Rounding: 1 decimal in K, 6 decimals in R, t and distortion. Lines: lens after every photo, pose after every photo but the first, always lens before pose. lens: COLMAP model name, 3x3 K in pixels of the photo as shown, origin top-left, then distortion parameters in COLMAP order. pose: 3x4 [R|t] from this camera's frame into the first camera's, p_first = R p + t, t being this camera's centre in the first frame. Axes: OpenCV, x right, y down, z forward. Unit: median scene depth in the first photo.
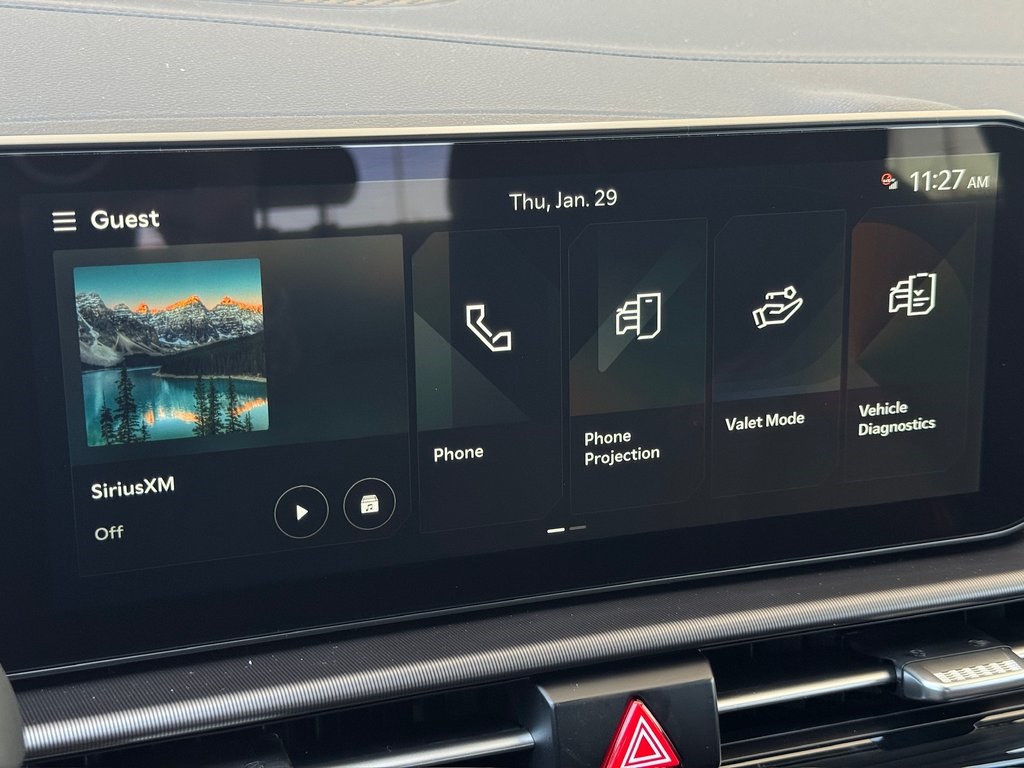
lens RADIAL K [[1499.7, 0, 512.0], [0, 1499.7, 384.0], [0, 0, 1]] dist [0.138953, -0.040680]
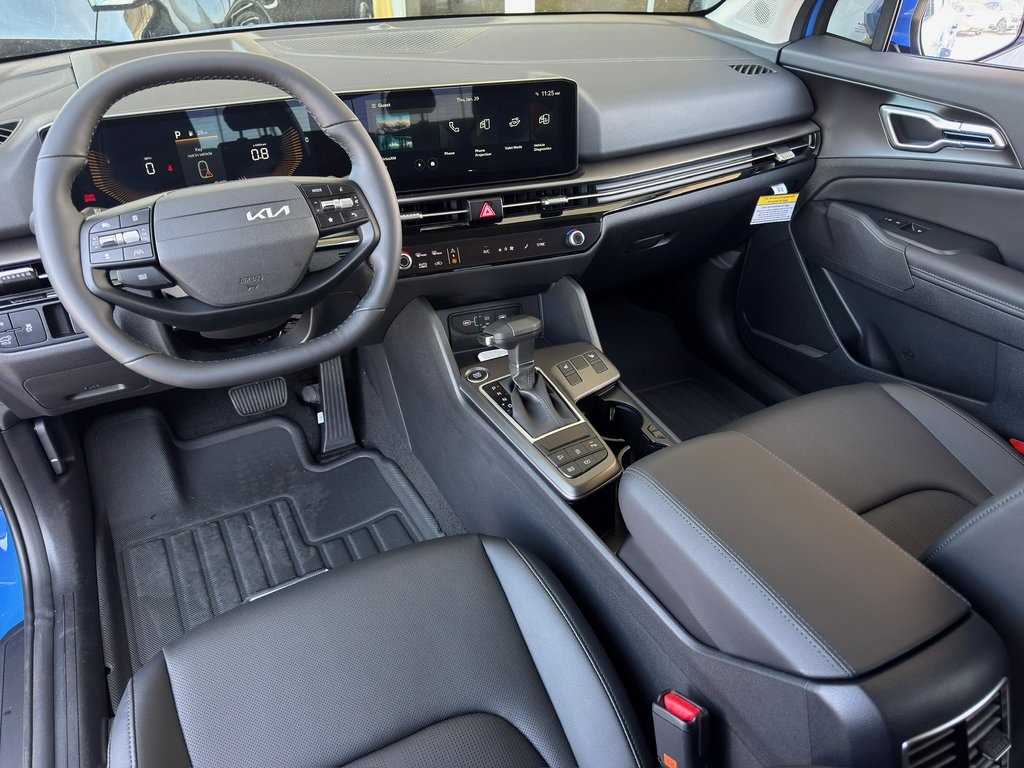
lens RADIAL K [[714.9, 0, 512.0], [0, 714.9, 384.0], [0, 0, 1]] dist [0.116139, -0.200161]
pose [[0.999451, -0.020552, -0.025977, 0.224726], [0.026071, 0.971839, 0.234200, 0.238793], [0.020432, -0.234749, 0.971841, -1.573753]]
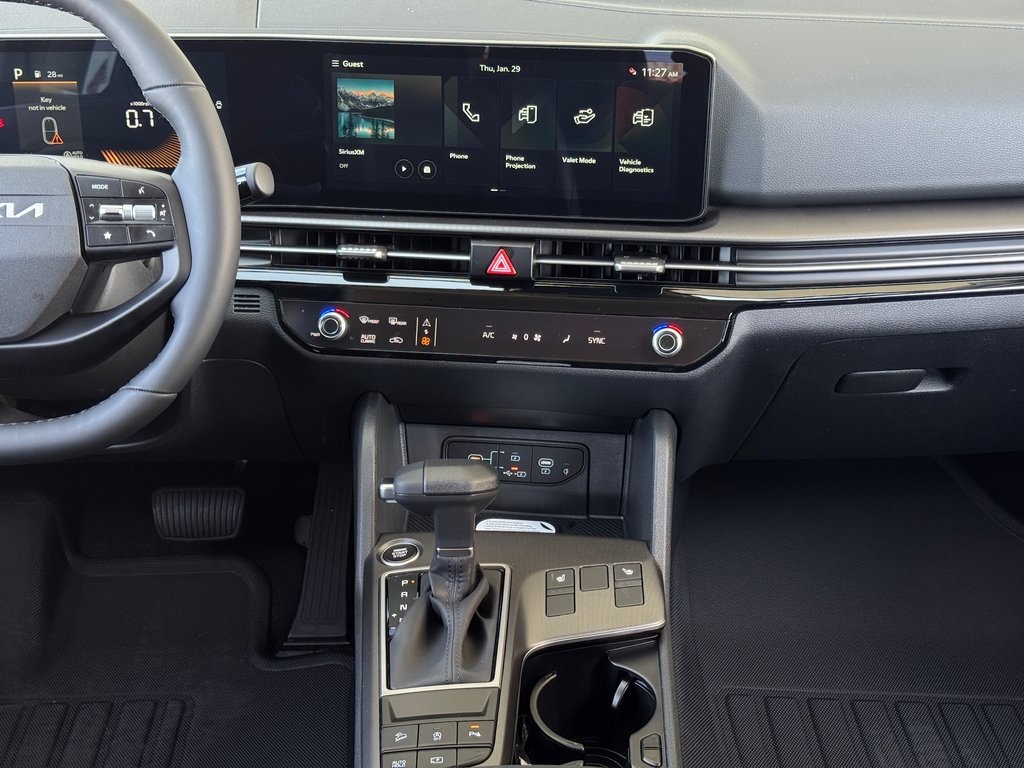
lens RADIAL K [[1438.4, 0, 512.0], [0, 1438.4, 384.0], [0, 0, 1]] dist [0.158411, -0.115639]
pose [[0.887912, 0.166272, -0.428912, 1.314146], [-0.122404, 0.984175, 0.128132, 0.108704], [0.443429, -0.061269, 0.894213, -1.455082]]
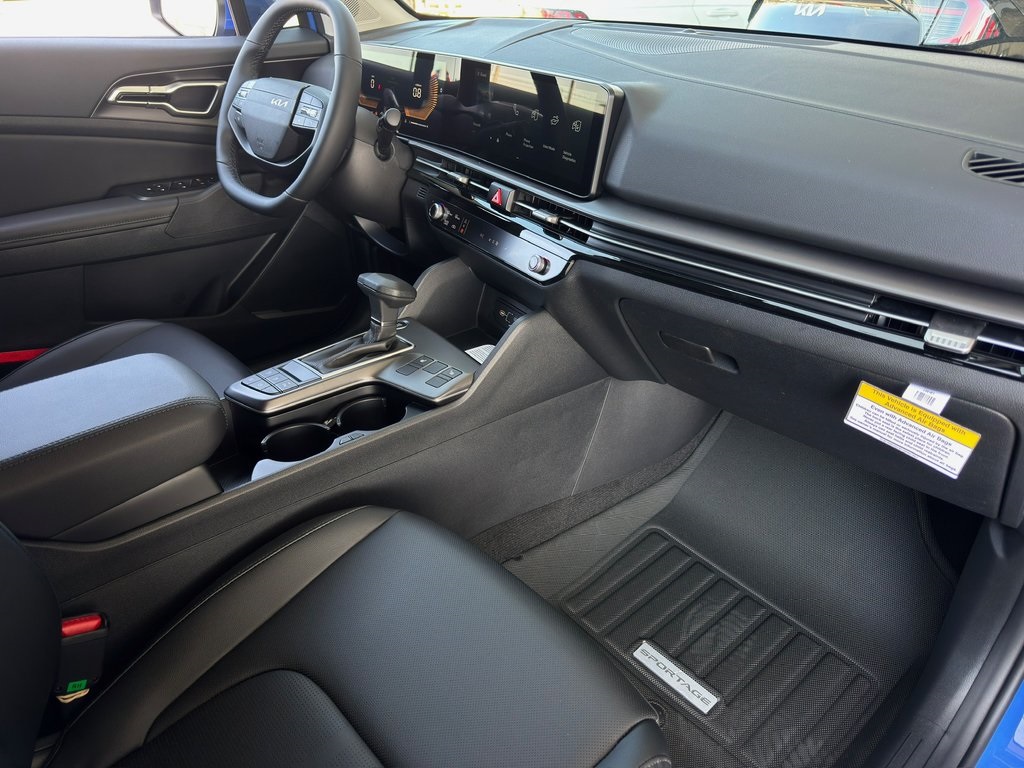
lens RADIAL K [[714.9, 0, 512.0], [0, 714.9, 384.0], [0, 0, 1]] dist [0.116139, -0.200161]
pose [[0.238549, 0.455196, -0.857841, 2.461827], [-0.332091, 0.868325, 0.368412, -0.127456], [0.912584, 0.196997, 0.358305, 0.296859]]
